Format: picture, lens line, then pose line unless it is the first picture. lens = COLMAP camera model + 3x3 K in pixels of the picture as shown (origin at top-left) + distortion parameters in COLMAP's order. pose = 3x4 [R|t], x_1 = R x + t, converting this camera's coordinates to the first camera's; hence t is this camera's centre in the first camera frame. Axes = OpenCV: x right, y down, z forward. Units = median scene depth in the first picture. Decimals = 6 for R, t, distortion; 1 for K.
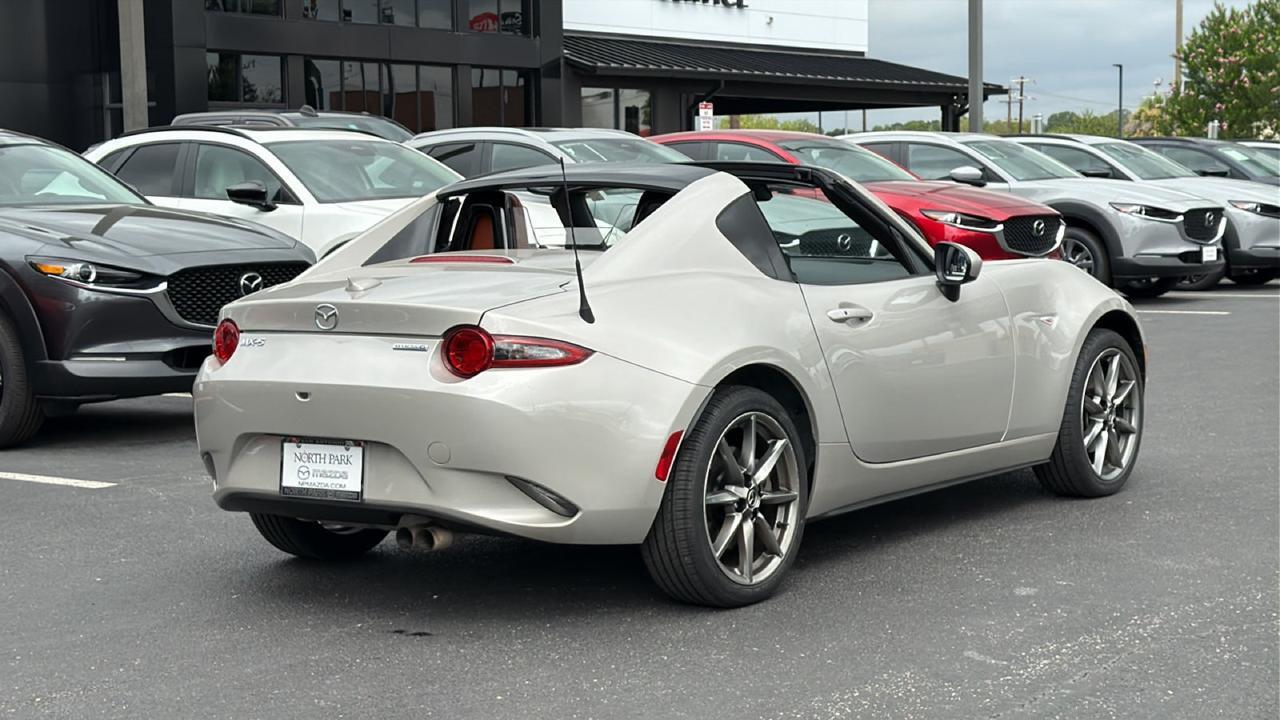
lens RADIAL K [[2169.7, 0, 635.5], [0, 2169.7, 369.9], [0, 0, 1]] dist [0.160676, 0.000000]
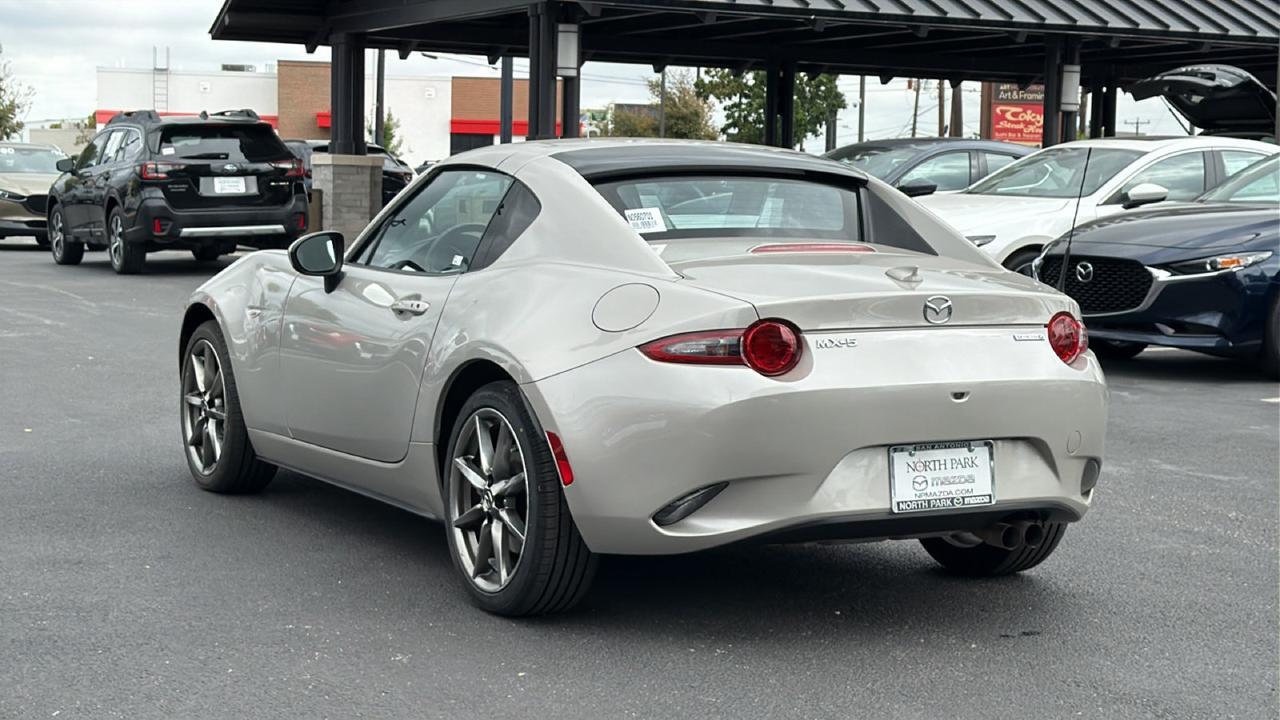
lens RADIAL K [[2169.7, 0, 635.1], [0, 2169.7, 350.4], [0, 0, 1]] dist [0.160676, 0.000000]
pose [[0.400894, -0.041951, 0.915163, -0.873811], [0.049848, 0.998470, 0.023934, -0.030187], [-0.914767, 0.036024, 0.402372, 0.634109]]
